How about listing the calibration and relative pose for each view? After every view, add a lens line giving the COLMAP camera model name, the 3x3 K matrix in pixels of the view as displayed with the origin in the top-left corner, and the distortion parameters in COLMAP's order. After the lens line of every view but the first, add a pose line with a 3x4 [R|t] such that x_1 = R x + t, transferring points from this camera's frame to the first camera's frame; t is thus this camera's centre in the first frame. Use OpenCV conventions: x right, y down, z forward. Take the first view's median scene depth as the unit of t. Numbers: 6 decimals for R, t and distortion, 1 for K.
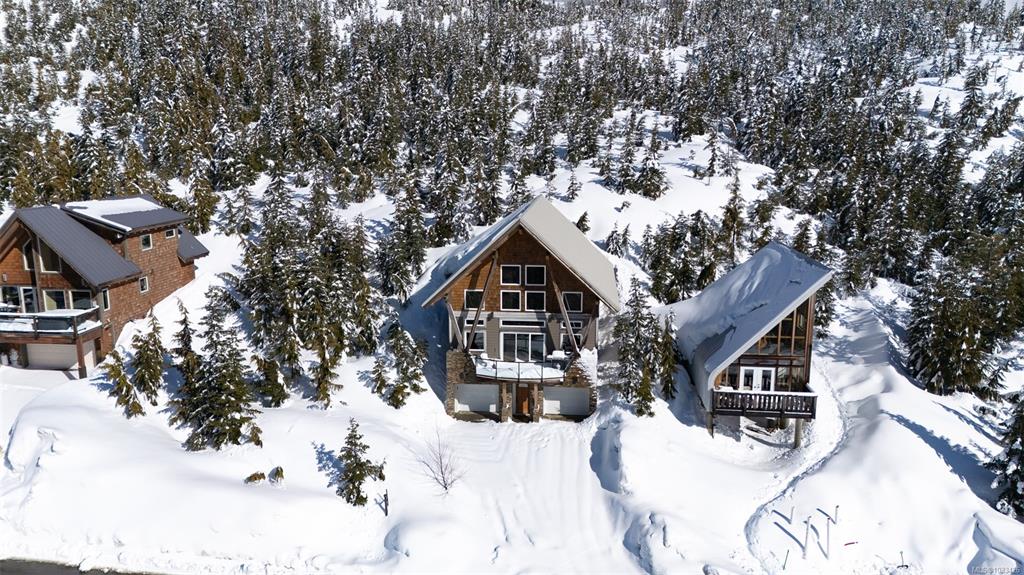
lens RADIAL K [[750.1, 0, 514.8], [0, 750.1, 282.4], [0, 0, 1]] dist [0.082315, -0.086113]
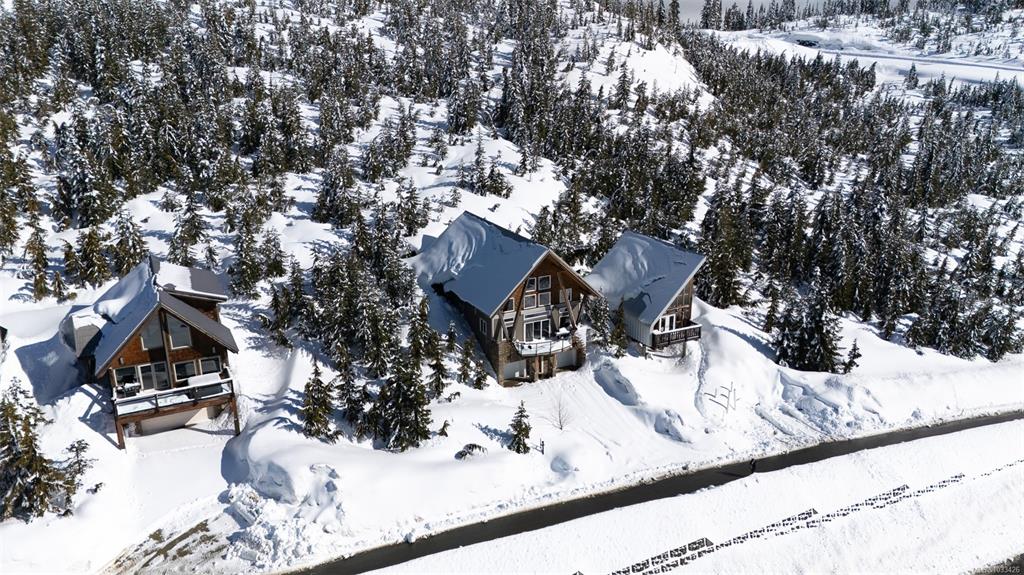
lens RADIAL K [[750.1, 0, 514.8], [0, 750.1, 282.4], [0, 0, 1]] dist [0.082315, -0.086113]
pose [[0.840366, -0.165624, 0.516094, -0.788405], [0.106778, 0.984098, 0.141947, -0.226269], [-0.531397, -0.064180, 0.844688, -0.234276]]
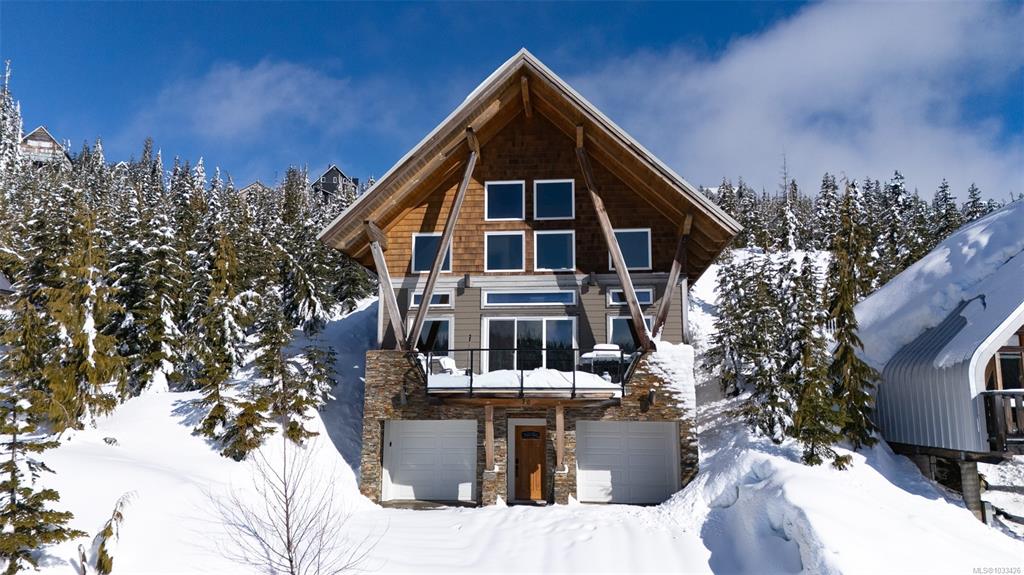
lens RADIAL K [[750.1, 0, 514.8], [0, 750.1, 282.4], [0, 0, 1]] dist [0.082315, -0.086113]
pose [[0.999998, 0.001329, 0.001454, 0.000505], [-0.000754, 0.940081, -0.340950, 0.212102], [-0.001820, 0.340948, 0.940080, 0.539225]]
